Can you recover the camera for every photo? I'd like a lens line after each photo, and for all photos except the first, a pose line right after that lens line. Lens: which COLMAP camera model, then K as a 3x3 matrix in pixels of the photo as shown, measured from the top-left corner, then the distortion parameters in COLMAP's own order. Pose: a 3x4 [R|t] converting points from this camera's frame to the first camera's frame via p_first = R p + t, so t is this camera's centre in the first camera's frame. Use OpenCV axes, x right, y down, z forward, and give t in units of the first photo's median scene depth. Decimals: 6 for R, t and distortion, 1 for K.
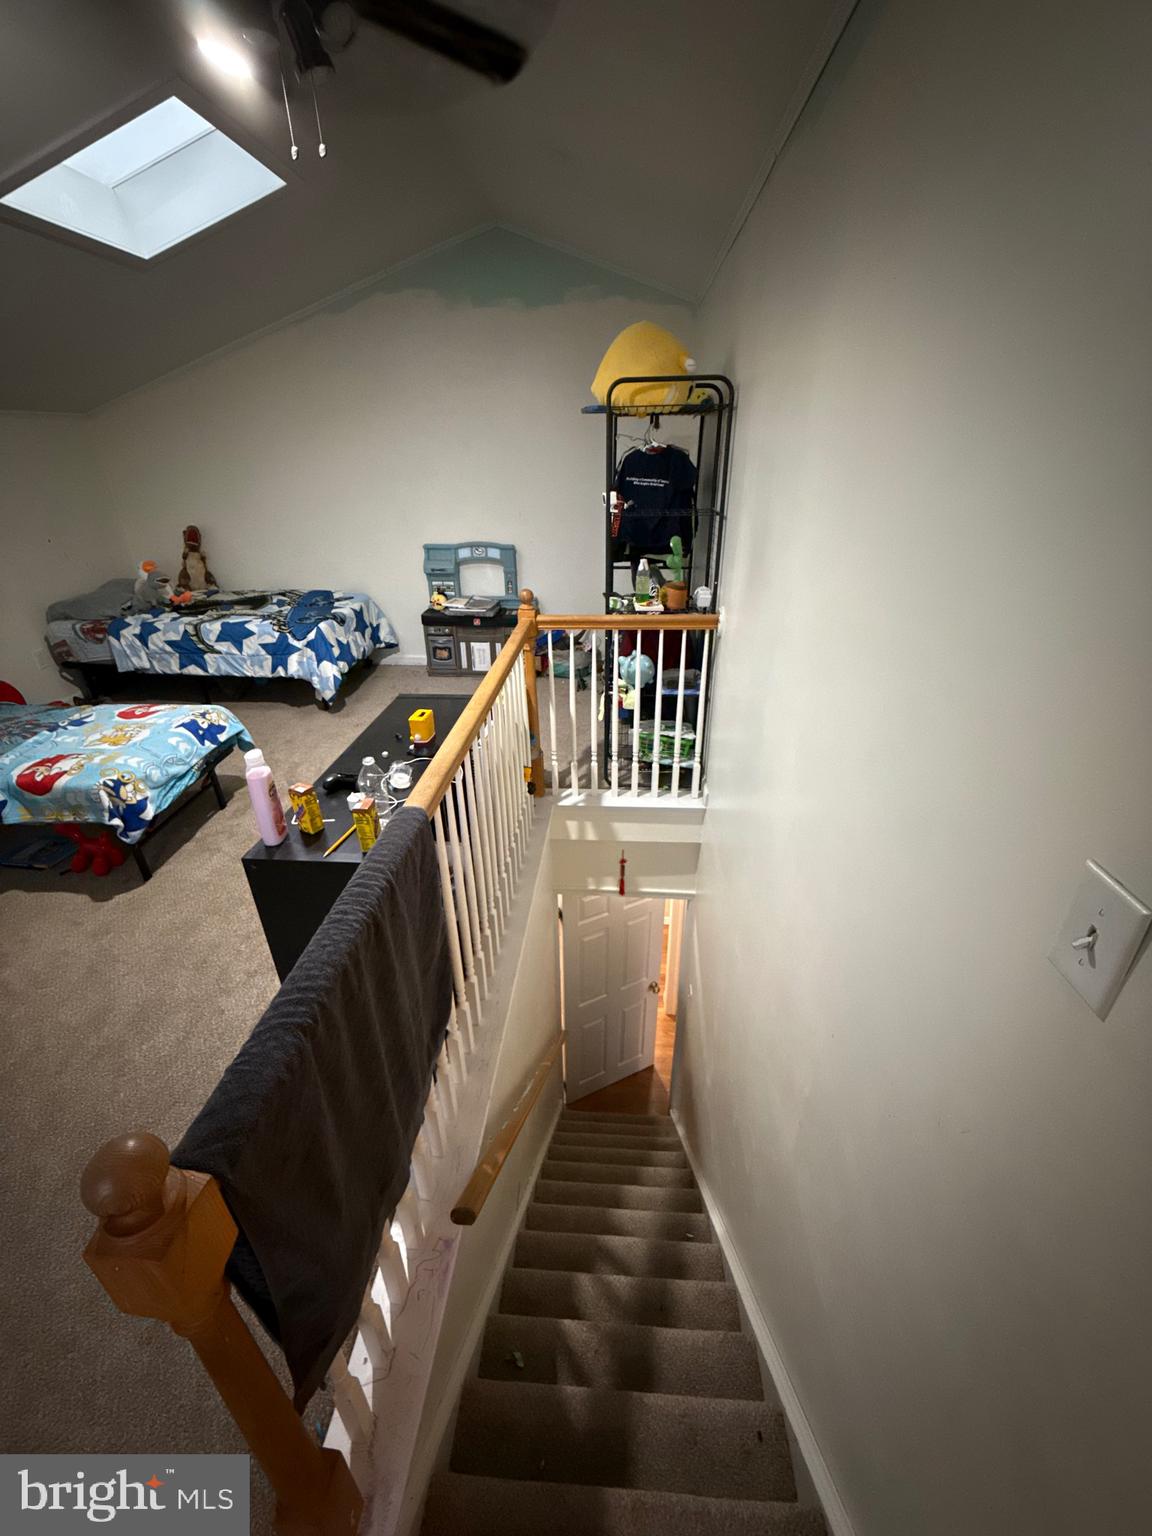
lens RADIAL K [[613.4, 0, 575.6], [0, 613.4, 769.0], [0, 0, 1]] dist [-0.002219, -0.000044]
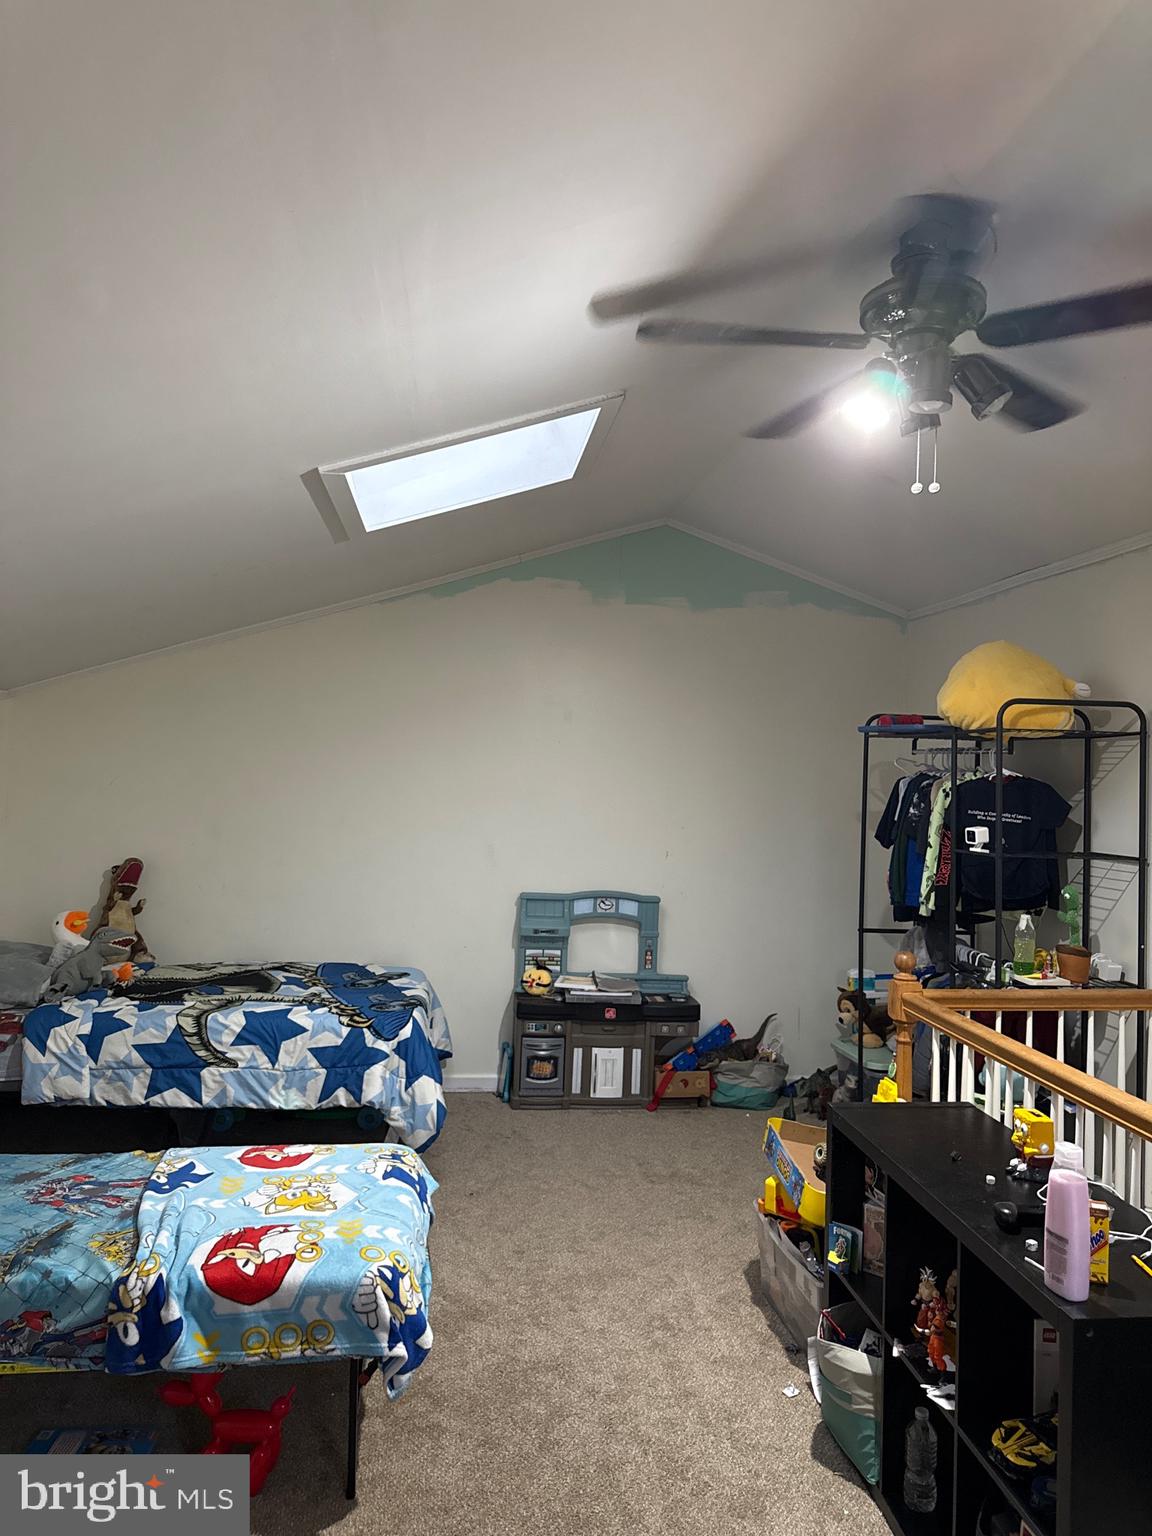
lens RADIAL K [[1076.0, 0, 581.0], [0, 1076.0, 746.2], [0, 0, 1]] dist [0.050716, -0.065205]
pose [[0.982972, 0.041388, 0.179035, -0.510483], [0.050173, 0.876832, -0.478172, 0.055106], [-0.176774, 0.479012, 0.859825, -0.076381]]
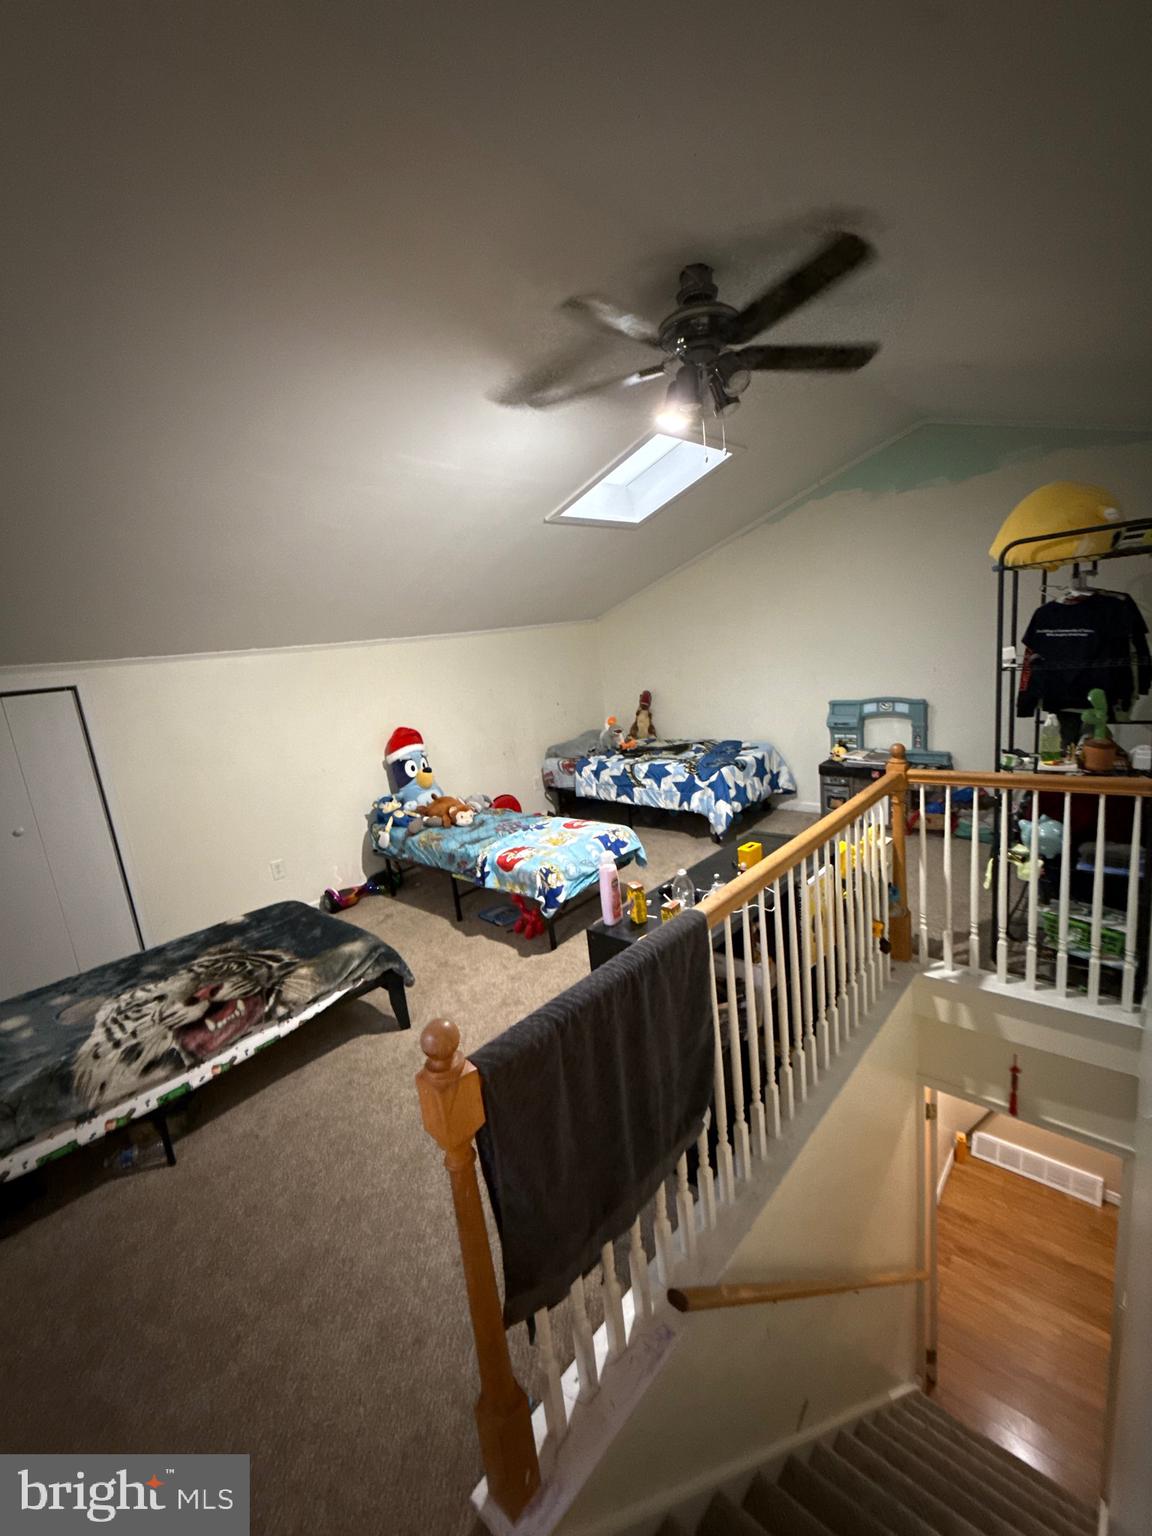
lens RADIAL K [[625.6, 0, 580.0], [0, 625.6, 768.1], [0, 0, 1]] dist [0.000043, -0.000107]
pose [[0.782125, 0.046030, -0.621419, 0.118234], [-0.192031, 0.966535, -0.170098, 0.016075], [0.592794, 0.252370, 0.764791, -0.066527]]
